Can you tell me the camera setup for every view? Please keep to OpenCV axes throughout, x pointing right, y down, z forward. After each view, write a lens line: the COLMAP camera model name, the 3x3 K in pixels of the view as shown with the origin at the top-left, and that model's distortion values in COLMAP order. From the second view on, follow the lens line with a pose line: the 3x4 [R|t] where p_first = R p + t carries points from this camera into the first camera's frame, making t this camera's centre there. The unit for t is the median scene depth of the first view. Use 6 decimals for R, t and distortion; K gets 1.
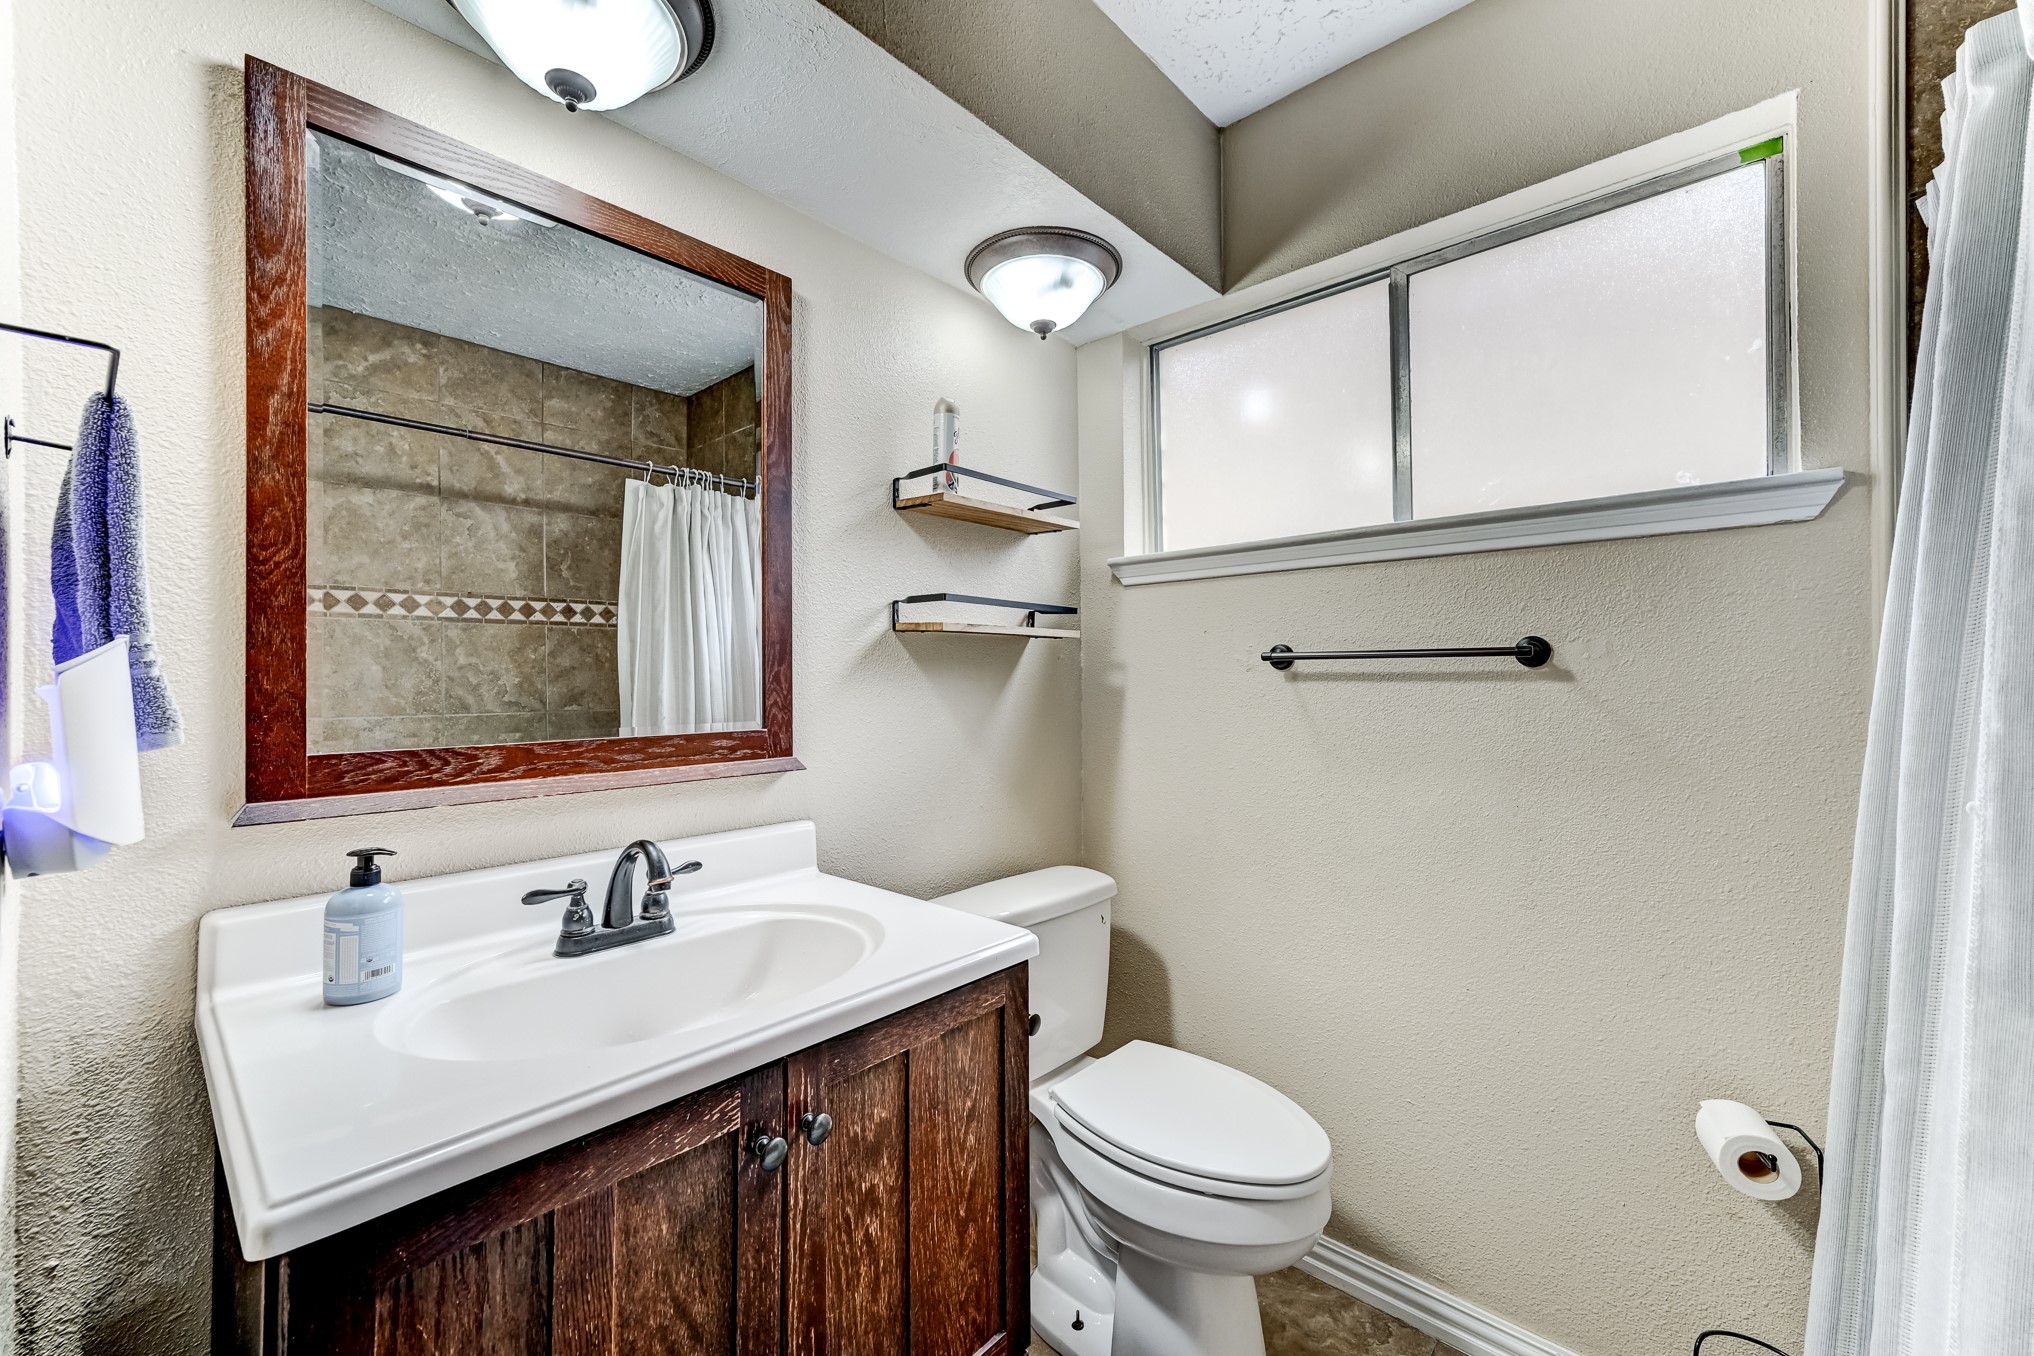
lens RADIAL K [[791.5, 0, 1017.8], [0, 791.5, 681.3], [0, 0, 1]] dist [0.011235, -0.000937]
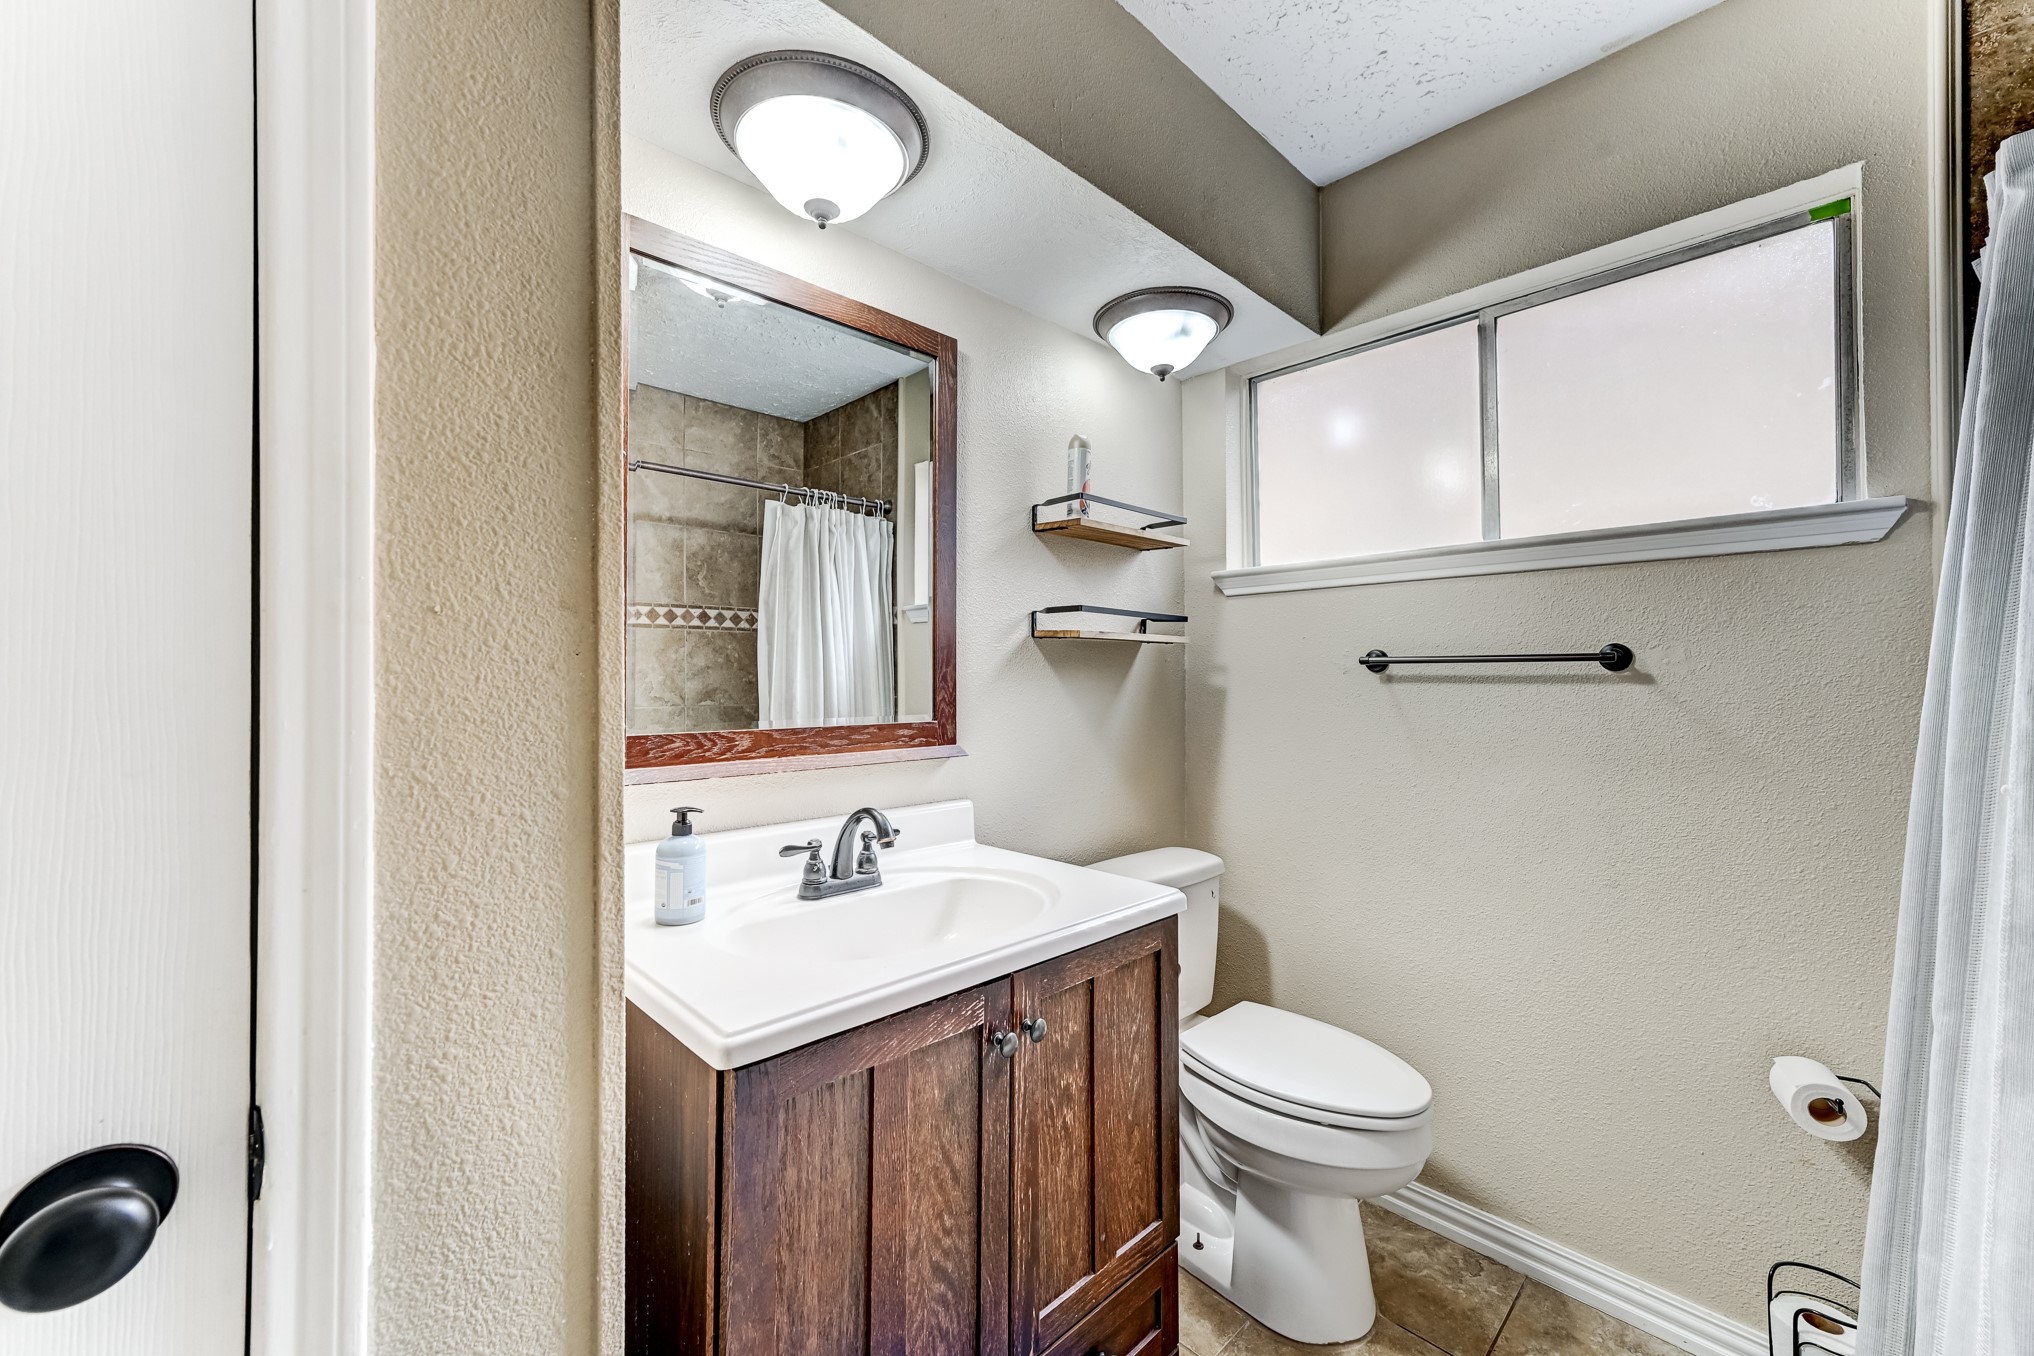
lens RADIAL K [[791.5, 0, 1013.8], [0, 791.5, 675.4], [0, 0, 1]] dist [0.011235, -0.000937]
pose [[0.998080, 0.004636, -0.061769, -0.133189], [-0.005144, 0.999954, -0.008065, 0.001463], [0.061729, 0.008368, 0.998058, -0.177006]]
